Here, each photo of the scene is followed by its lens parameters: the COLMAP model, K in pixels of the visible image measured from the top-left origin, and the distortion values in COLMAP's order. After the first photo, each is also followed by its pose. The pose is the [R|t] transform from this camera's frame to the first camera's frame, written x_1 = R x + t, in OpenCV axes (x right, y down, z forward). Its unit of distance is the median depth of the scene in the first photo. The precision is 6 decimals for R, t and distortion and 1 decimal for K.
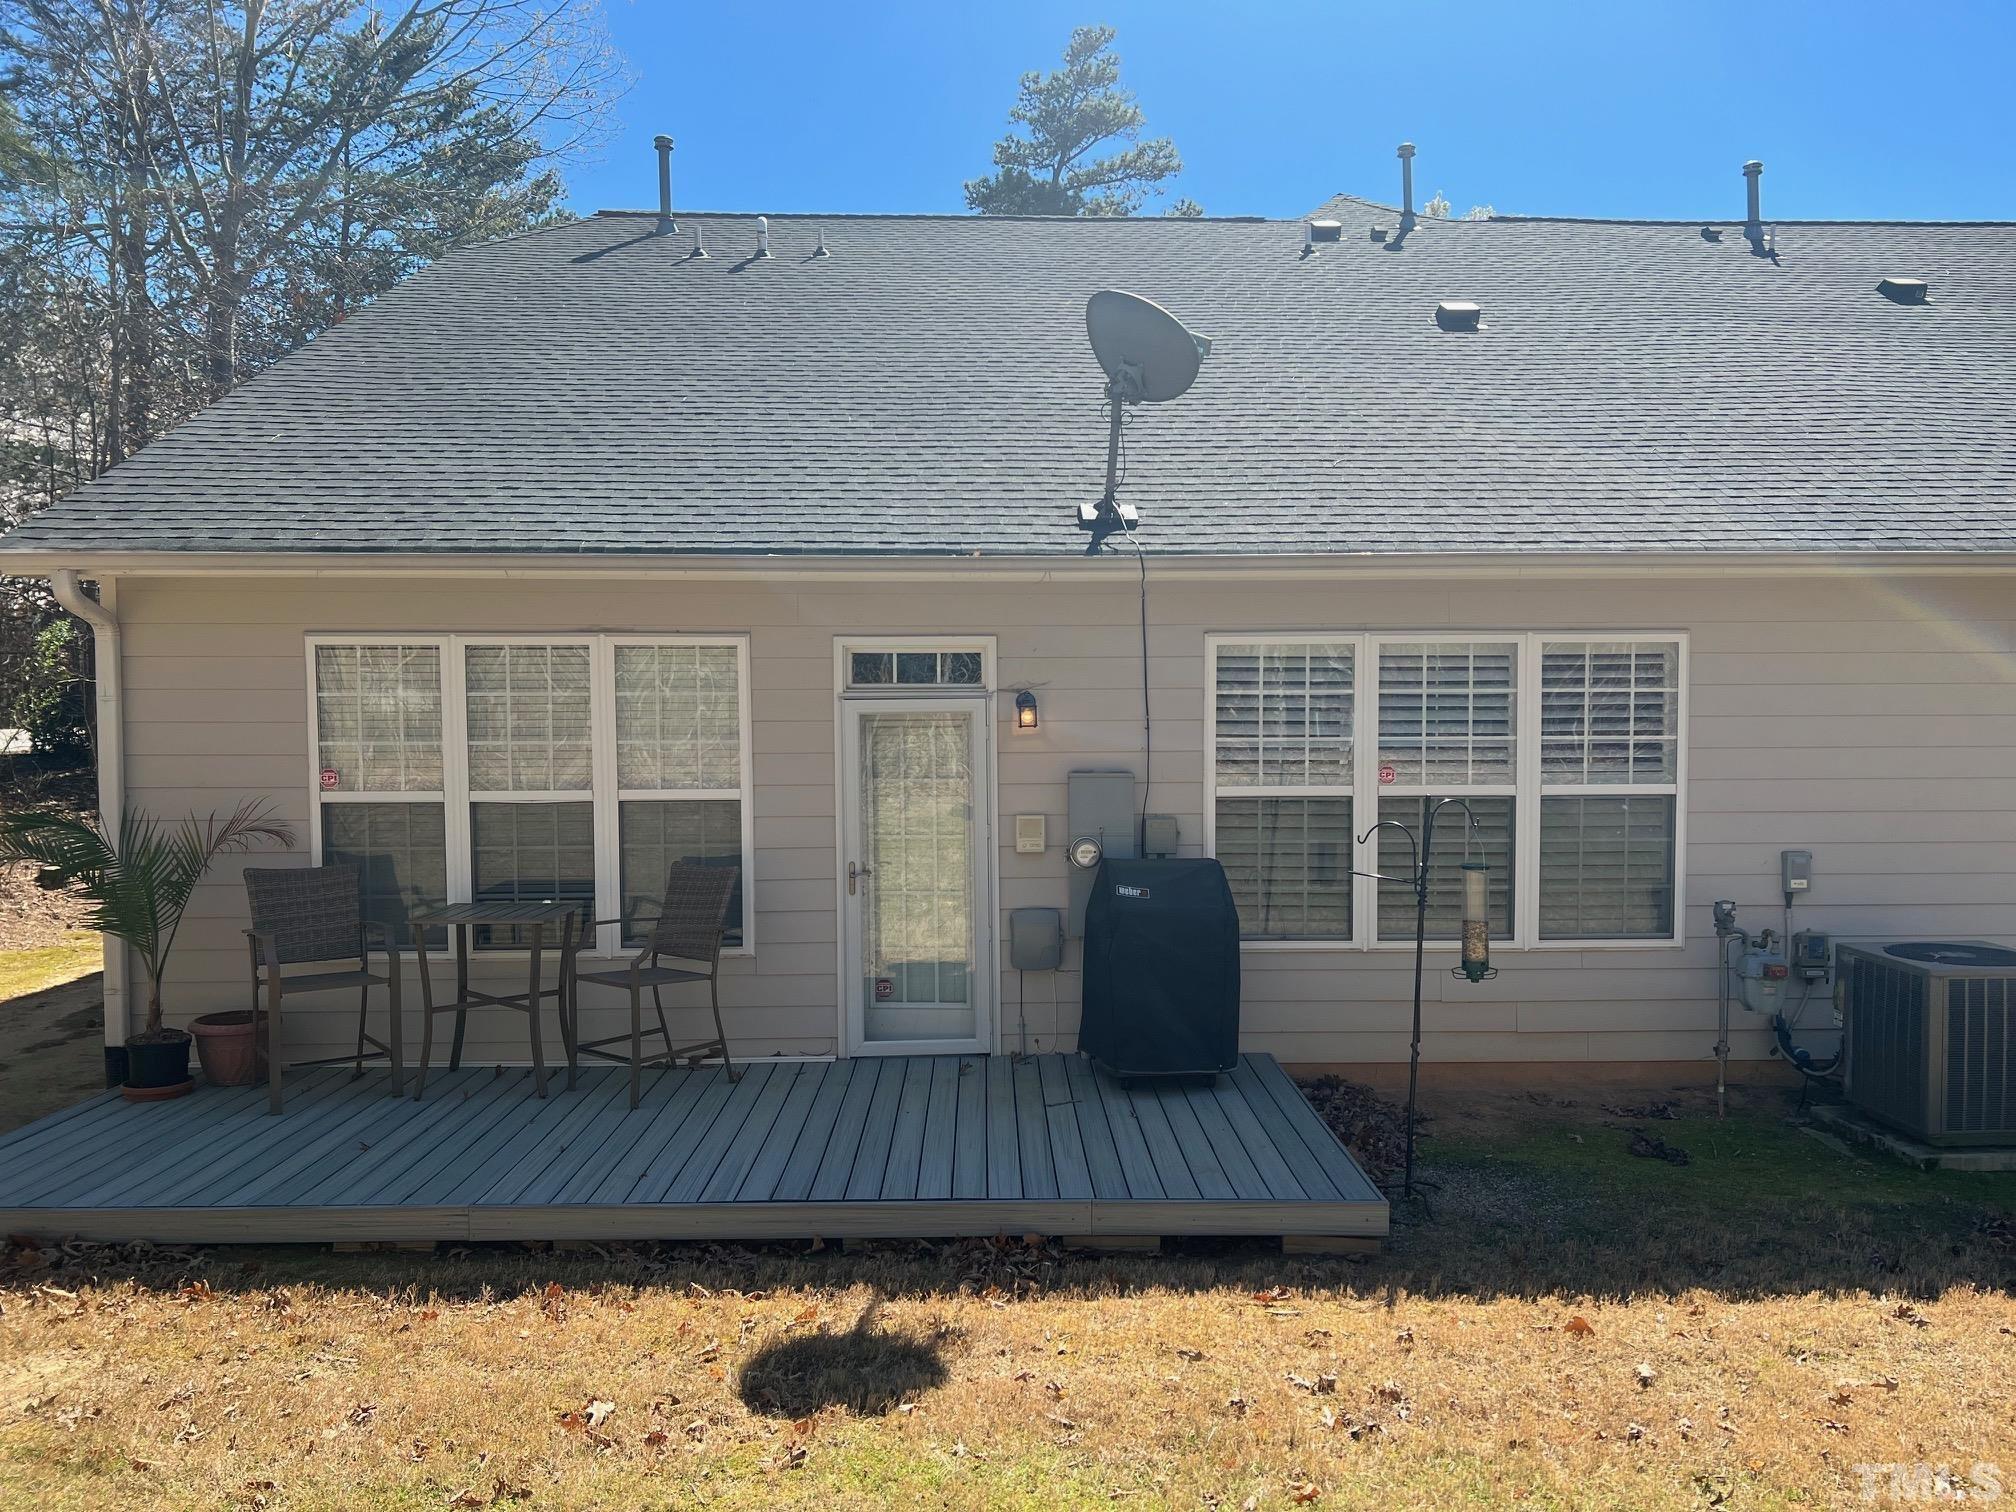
lens RADIAL K [[1488.9, 0, 1005.9], [0, 1488.9, 764.0], [0, 0, 1]] dist [0.124569, -0.206353]
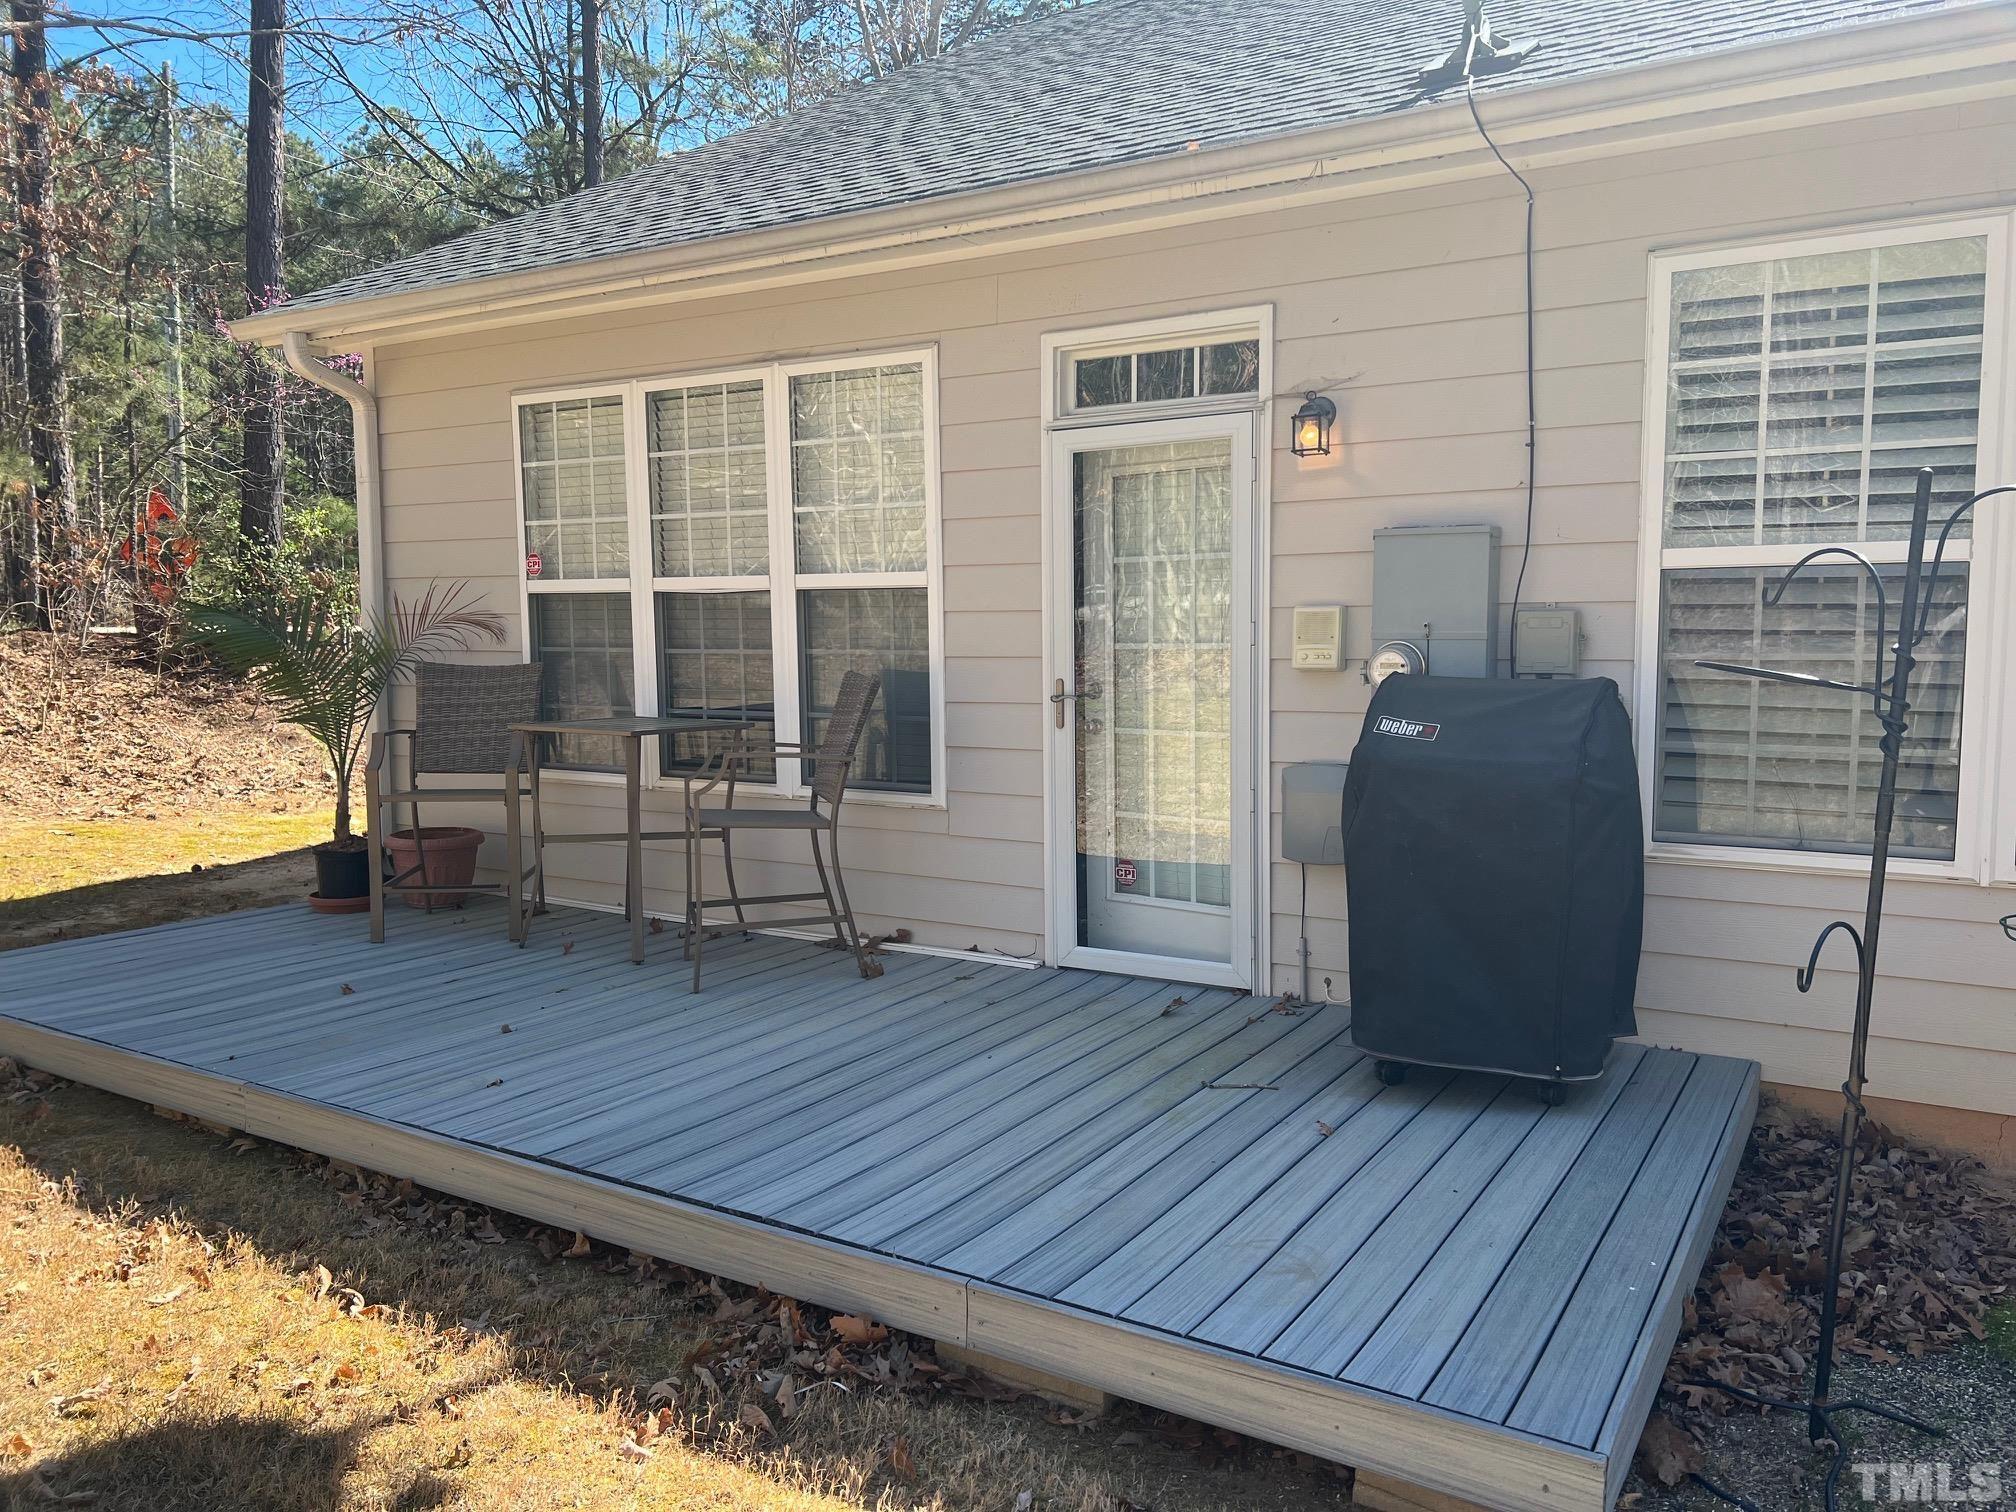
lens RADIAL K [[1488.9, 0, 1005.9], [0, 1488.9, 764.0], [0, 0, 1]] dist [0.124569, -0.206353]
pose [[0.845773, 0.052390, -0.530965, 0.232930], [-0.021332, 0.997692, 0.064462, 0.061224], [0.533117, -0.043194, 0.844938, 0.422162]]
